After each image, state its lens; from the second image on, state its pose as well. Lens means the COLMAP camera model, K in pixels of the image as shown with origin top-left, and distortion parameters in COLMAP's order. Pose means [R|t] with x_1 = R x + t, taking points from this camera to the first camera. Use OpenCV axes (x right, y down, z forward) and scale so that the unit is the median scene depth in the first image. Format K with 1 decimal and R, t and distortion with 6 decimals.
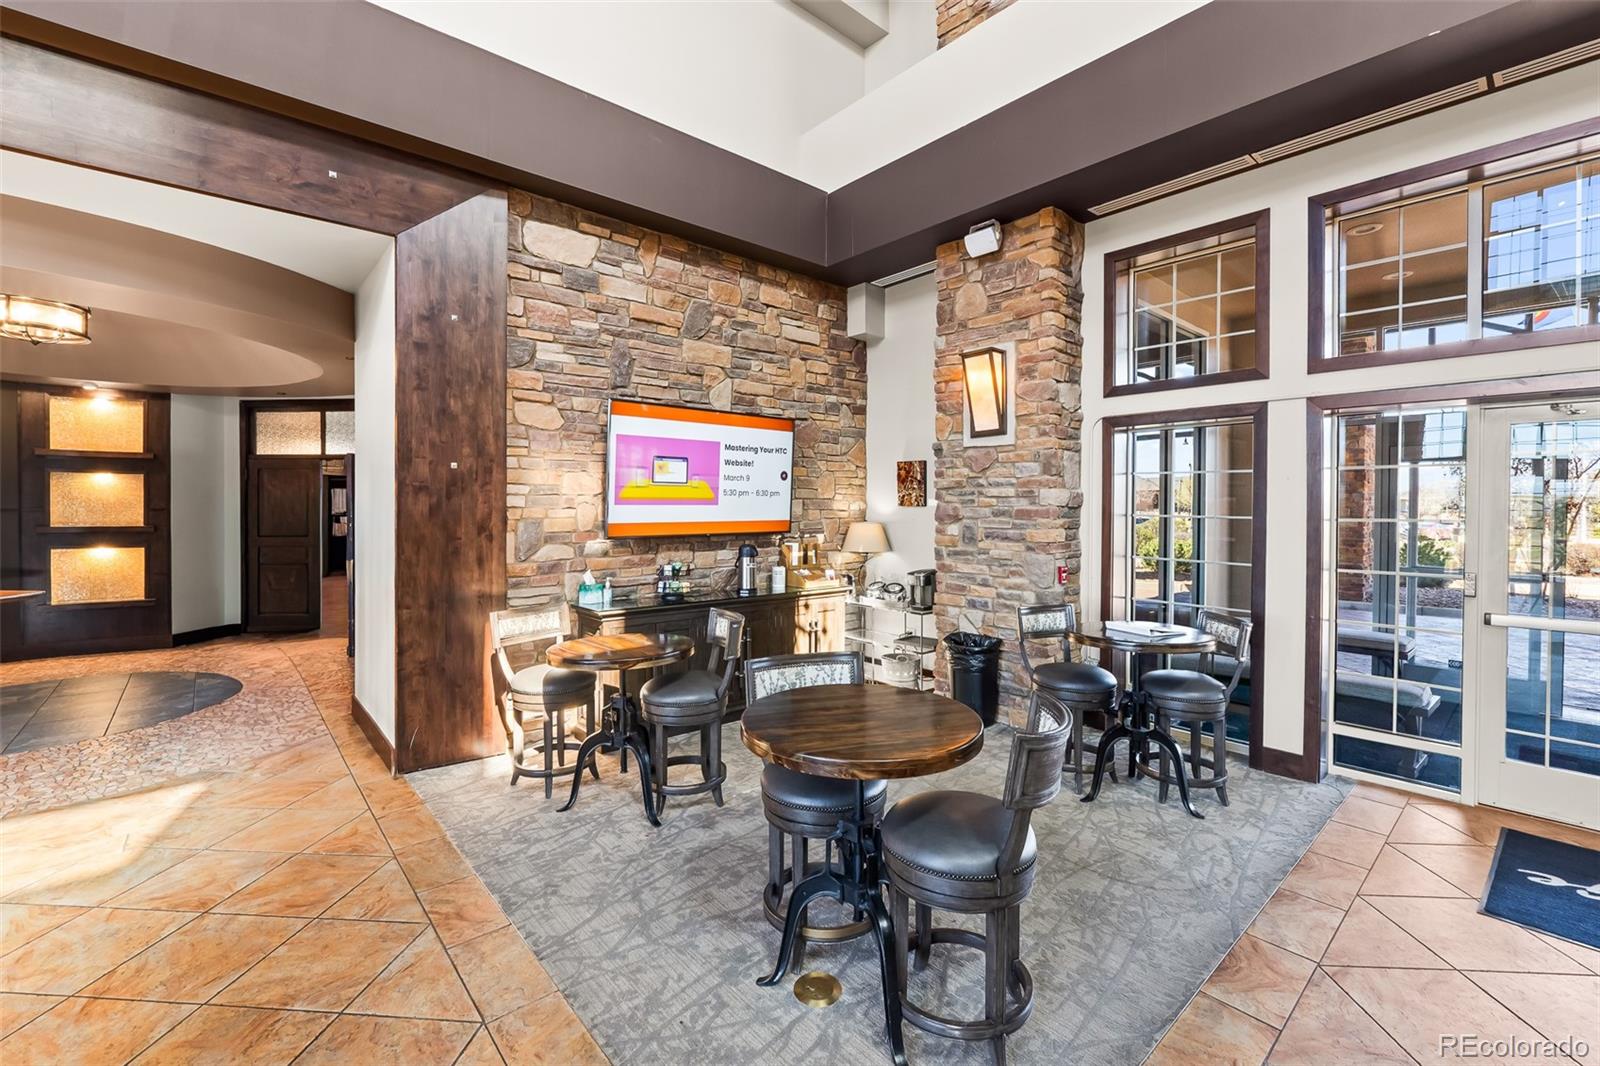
lens RADIAL K [[677.9, 0, 805.1], [0, 677.9, 510.3], [0, 0, 1]] dist [-0.003317, -0.000224]
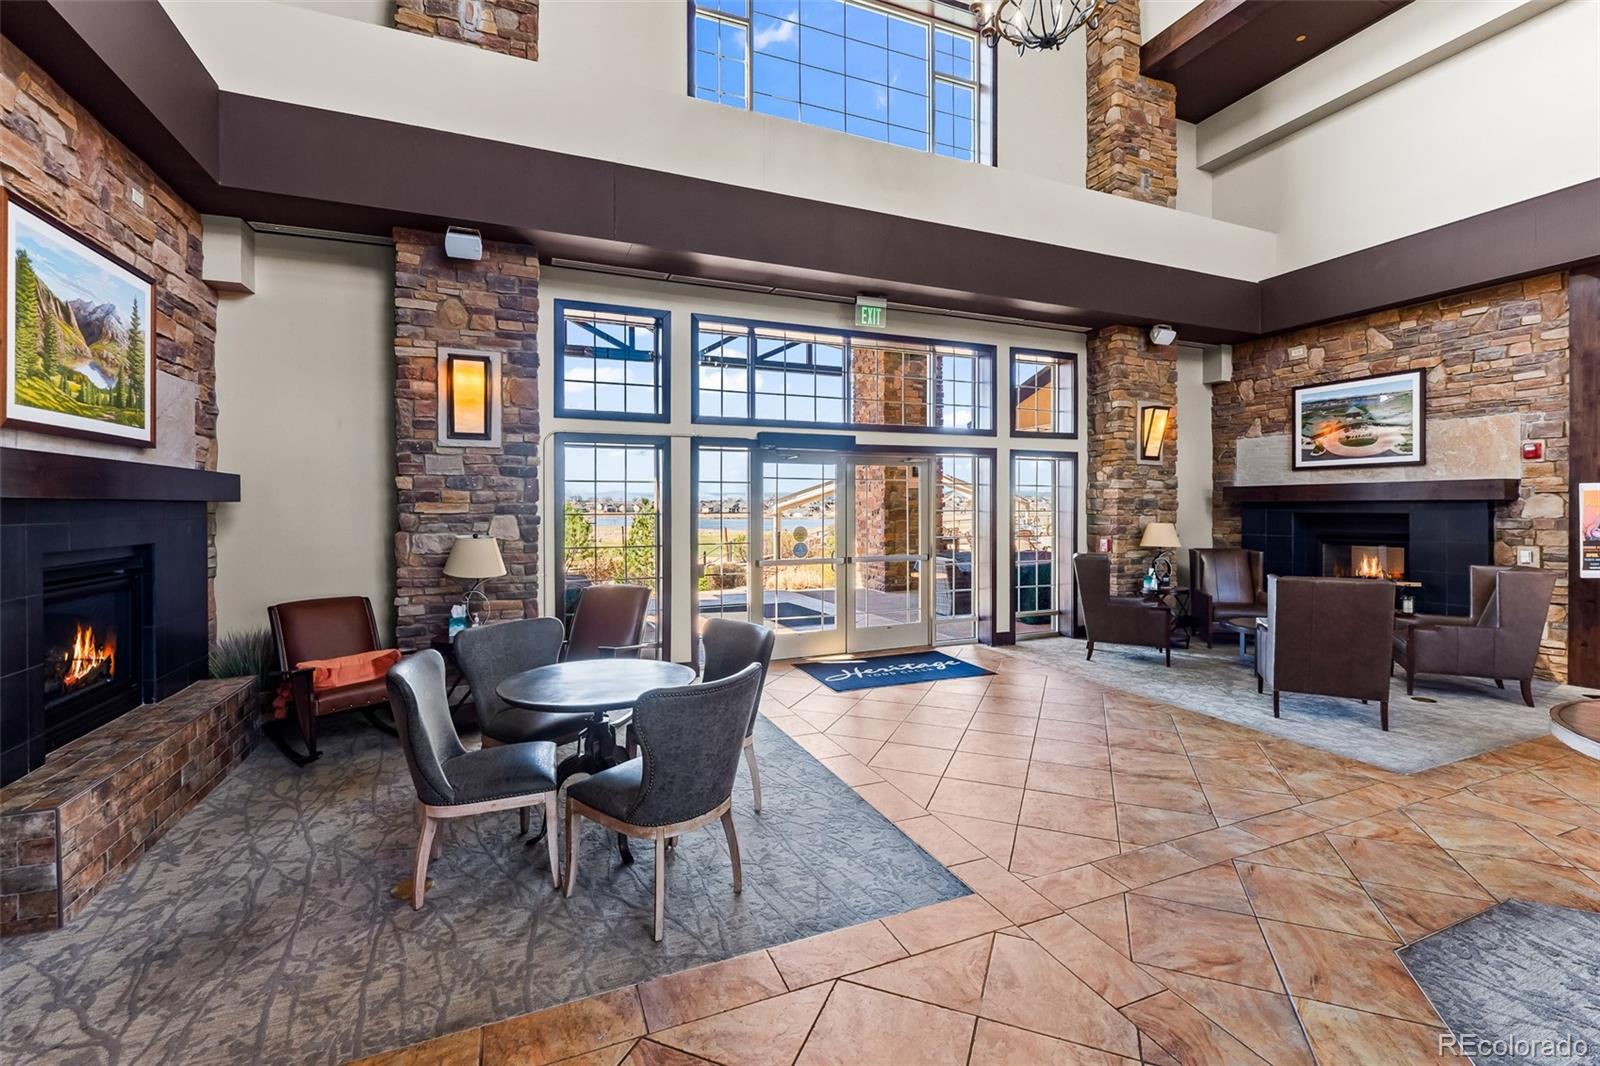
lens RADIAL K [[677.9, 0, 805.1], [0, 677.9, 510.3], [0, 0, 1]] dist [-0.003317, -0.000224]
pose [[0.319509, -0.008054, 0.947549, -0.549895], [0.018290, 0.999830, 0.002331, 0.005601], [-0.947407, 0.016585, 0.319602, 0.193232]]
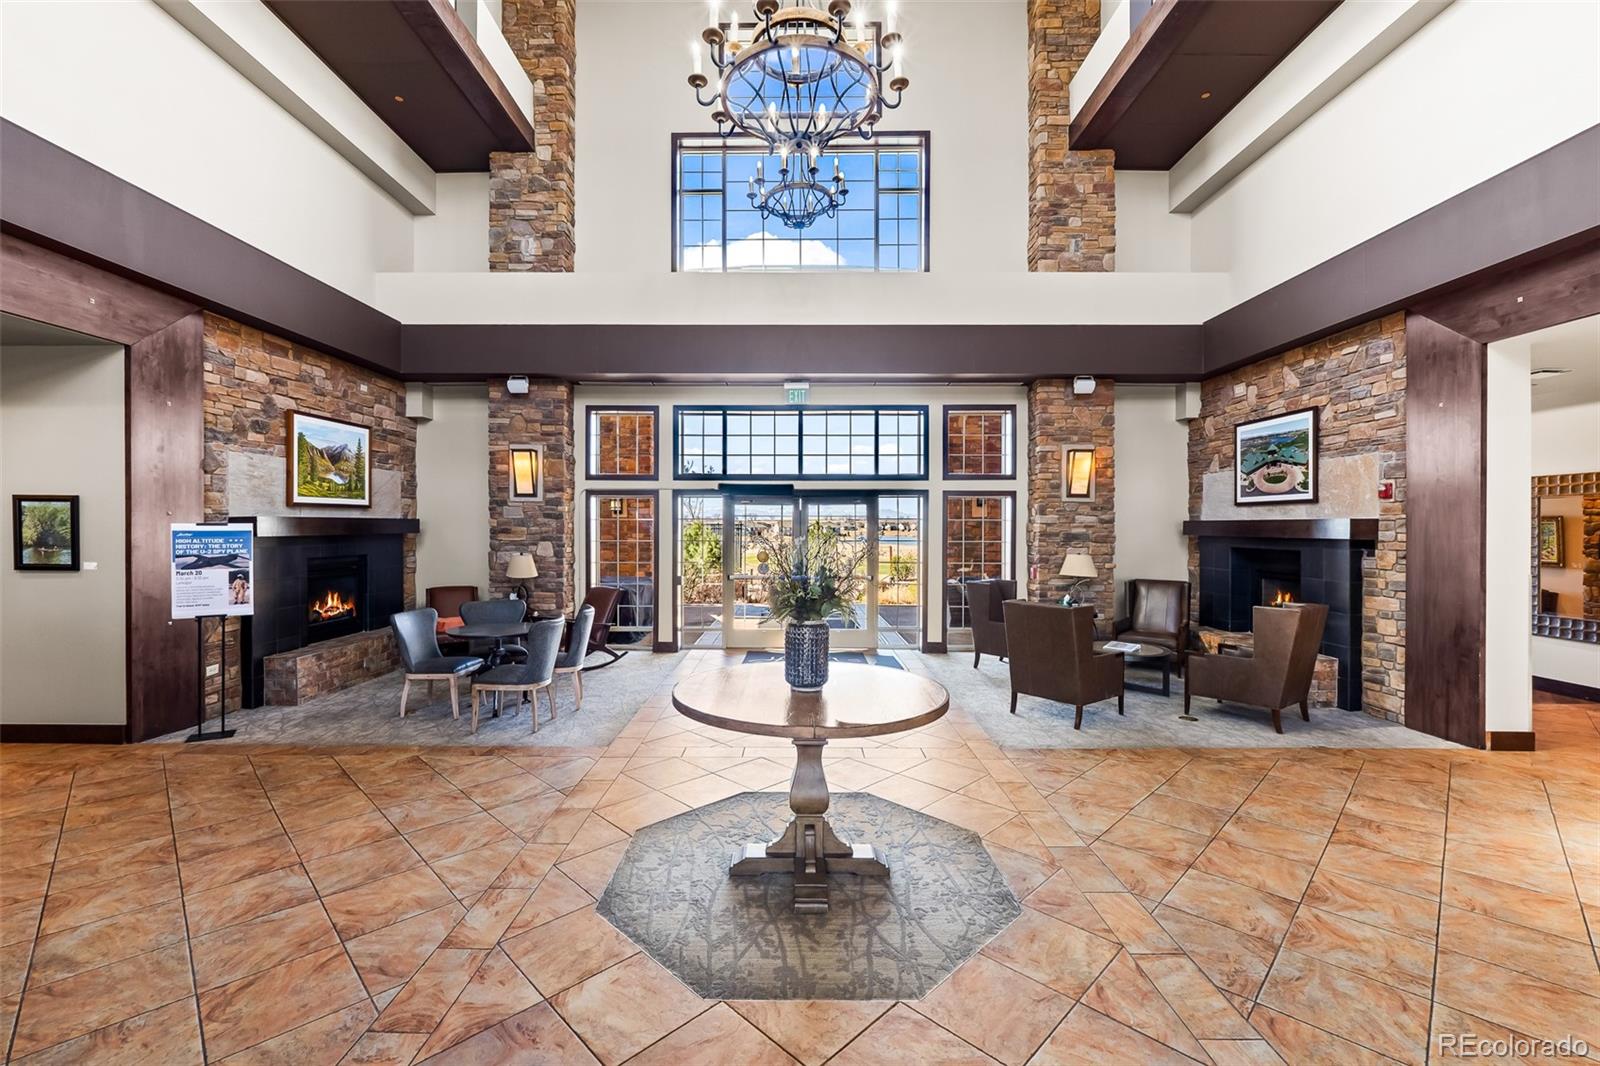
lens RADIAL K [[674.0, 0, 800.0], [0, 674.0, 533.0], [0, 0, 1]] dist [0.000508, -0.000041]
pose [[0.661799, -0.008285, 0.749635, -0.577873], [0.010126, 0.999946, 0.002112, -0.012816], [-0.749613, 0.006193, 0.661848, -0.697958]]
